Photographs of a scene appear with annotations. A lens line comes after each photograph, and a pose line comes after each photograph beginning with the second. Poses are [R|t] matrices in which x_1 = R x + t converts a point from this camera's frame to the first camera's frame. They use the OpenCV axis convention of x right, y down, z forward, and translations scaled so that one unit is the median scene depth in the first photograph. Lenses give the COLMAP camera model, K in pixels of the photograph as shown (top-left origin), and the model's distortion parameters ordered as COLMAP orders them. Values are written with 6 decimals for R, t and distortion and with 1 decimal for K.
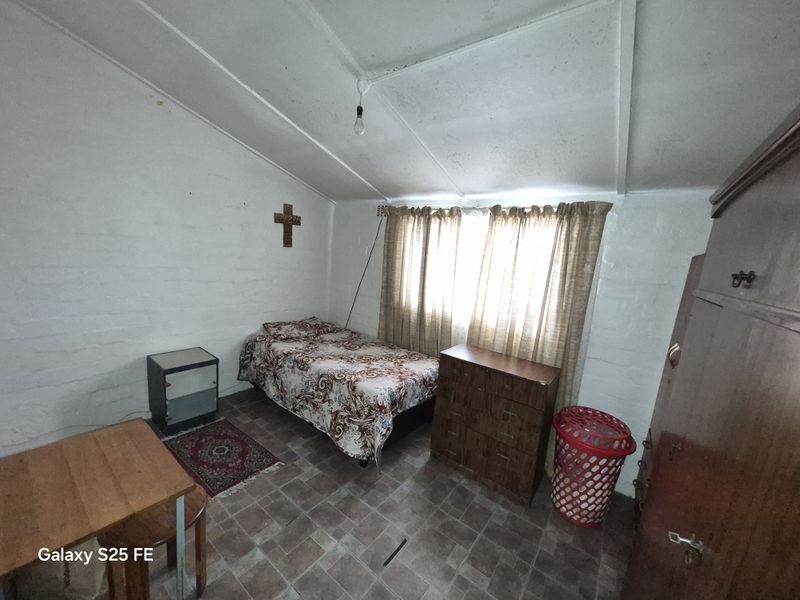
lens RADIAL K [[308.4, 0, 405.3], [0, 308.4, 303.8], [0, 0, 1]] dist [0.003132, 0.000259]
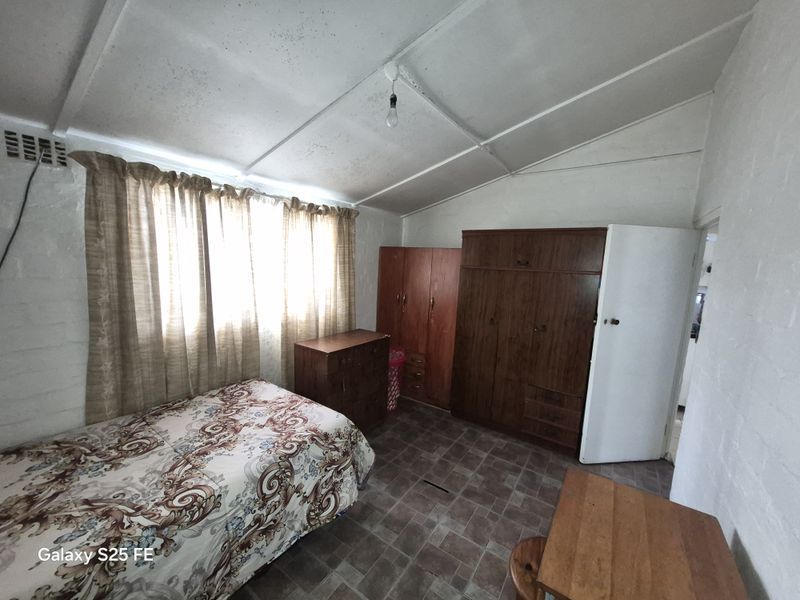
lens RADIAL K [[308.4, 0, 406.2], [0, 308.4, 301.8], [0, 0, 1]] dist [0.003132, 0.000259]
pose [[-0.023102, -0.222517, 0.974655, -0.703154], [0.113335, 0.968047, 0.223695, -0.165218], [-0.993288, 0.115630, 0.002855, 0.638917]]
